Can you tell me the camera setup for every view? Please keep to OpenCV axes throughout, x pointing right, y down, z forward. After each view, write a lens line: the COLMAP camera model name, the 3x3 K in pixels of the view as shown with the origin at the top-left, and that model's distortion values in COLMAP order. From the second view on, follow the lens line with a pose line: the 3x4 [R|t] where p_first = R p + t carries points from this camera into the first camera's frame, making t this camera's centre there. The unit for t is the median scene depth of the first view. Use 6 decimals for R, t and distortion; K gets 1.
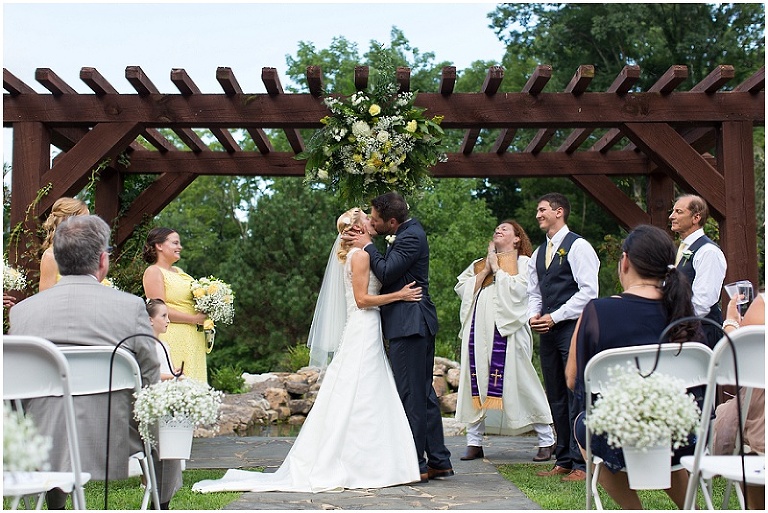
lens RADIAL K [[1111.9, 0, 384.0], [0, 1111.9, 256.5], [0, 0, 1]] dist [0.000578, 0.091571]
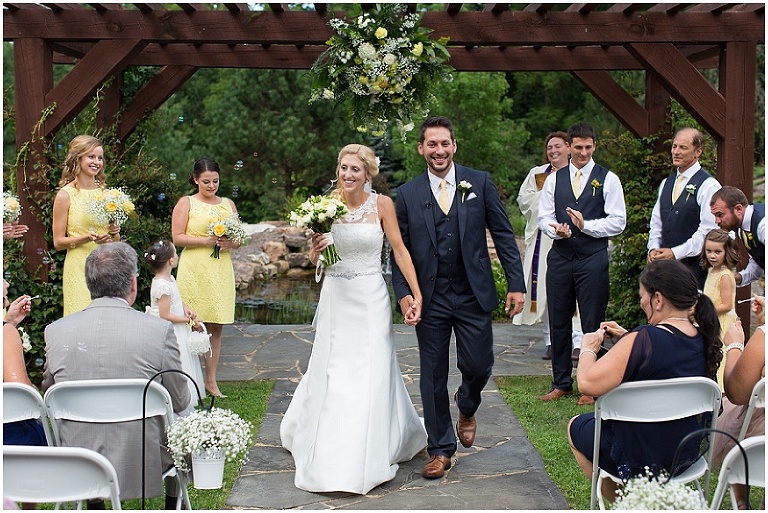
lens RADIAL K [[1092.3, 0, 402.3], [0, 1092.3, 255.6], [0, 0, 1]] dist [0.014963, -0.002715]
pose [[0.999622, 0.001157, 0.027470, -0.015630], [-0.005988, 0.984291, 0.176453, -0.105754], [-0.026834, -0.176551, 0.983926, 0.003540]]
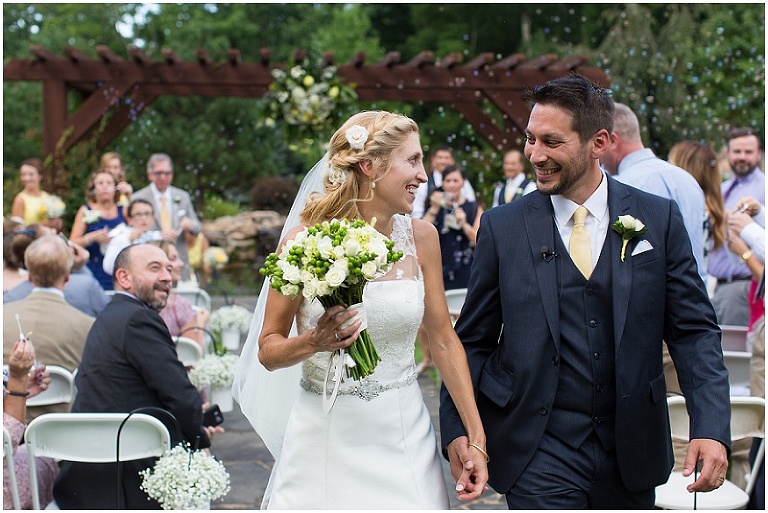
lens RADIAL K [[1188.3, 0, 384.0], [0, 1188.3, 256.5], [0, 0, 1]] dist [0.052730, -0.138299]
pose [[0.994943, 0.002817, 0.100406, -0.062646], [-0.019645, 0.985760, 0.167010, -0.162105], [-0.098505, -0.168138, 0.980829, -0.519279]]
